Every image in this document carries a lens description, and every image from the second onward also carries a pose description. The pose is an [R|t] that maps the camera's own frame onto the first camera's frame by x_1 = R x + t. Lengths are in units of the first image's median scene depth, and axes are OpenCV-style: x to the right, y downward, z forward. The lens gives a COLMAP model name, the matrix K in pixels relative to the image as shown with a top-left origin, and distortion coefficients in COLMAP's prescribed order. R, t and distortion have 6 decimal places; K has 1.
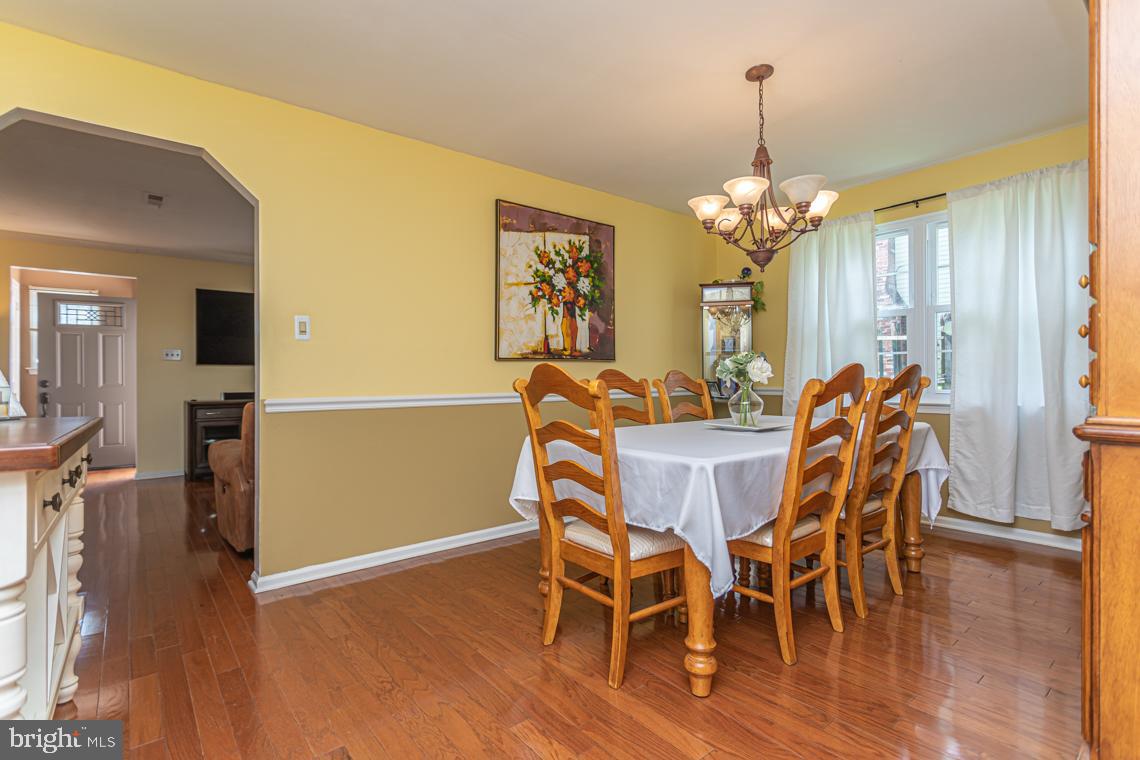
lens RADIAL K [[531.4, 0, 570.0], [0, 531.4, 380.0], [0, 0, 1]] dist [0.002335, 0.000309]
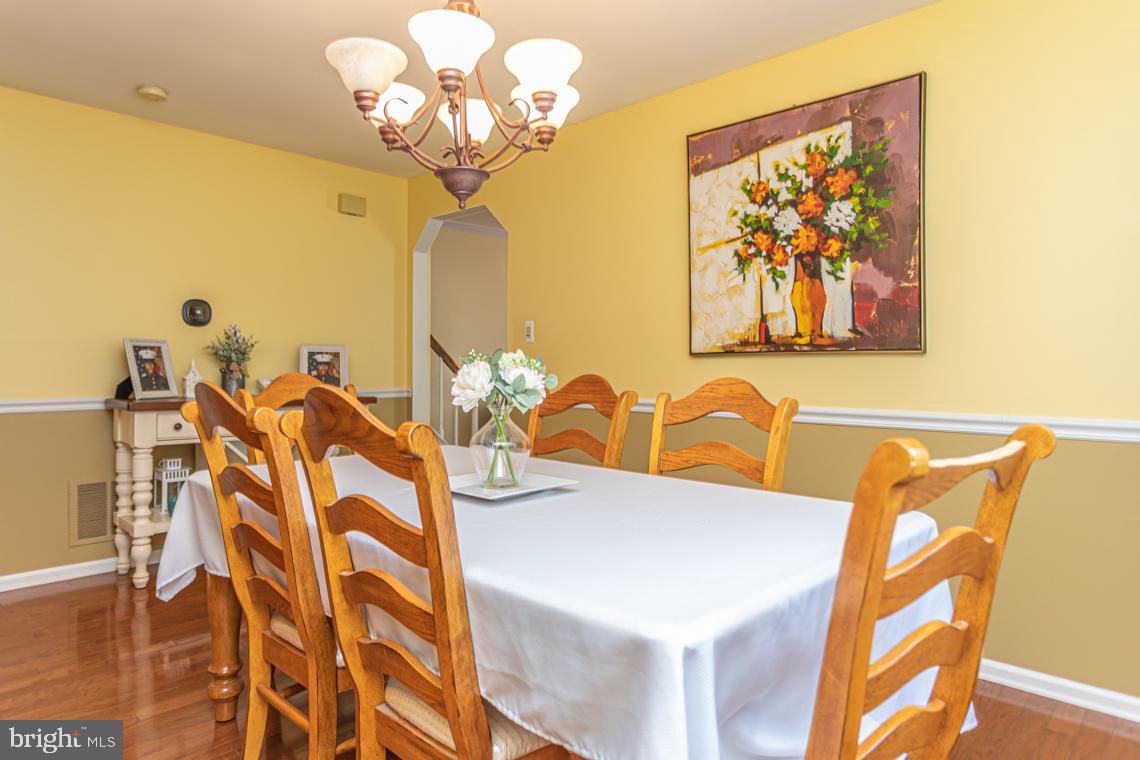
lens RADIAL K [[704.7, 0, 570.0], [0, 704.7, 380.0], [0, 0, 1]] dist [-0.003828, -0.000592]
pose [[0.133247, 0.034714, -0.990475, 0.749244], [-0.001885, 0.999393, 0.034773, -0.035144], [0.991081, -0.002766, 0.133232, 0.656711]]
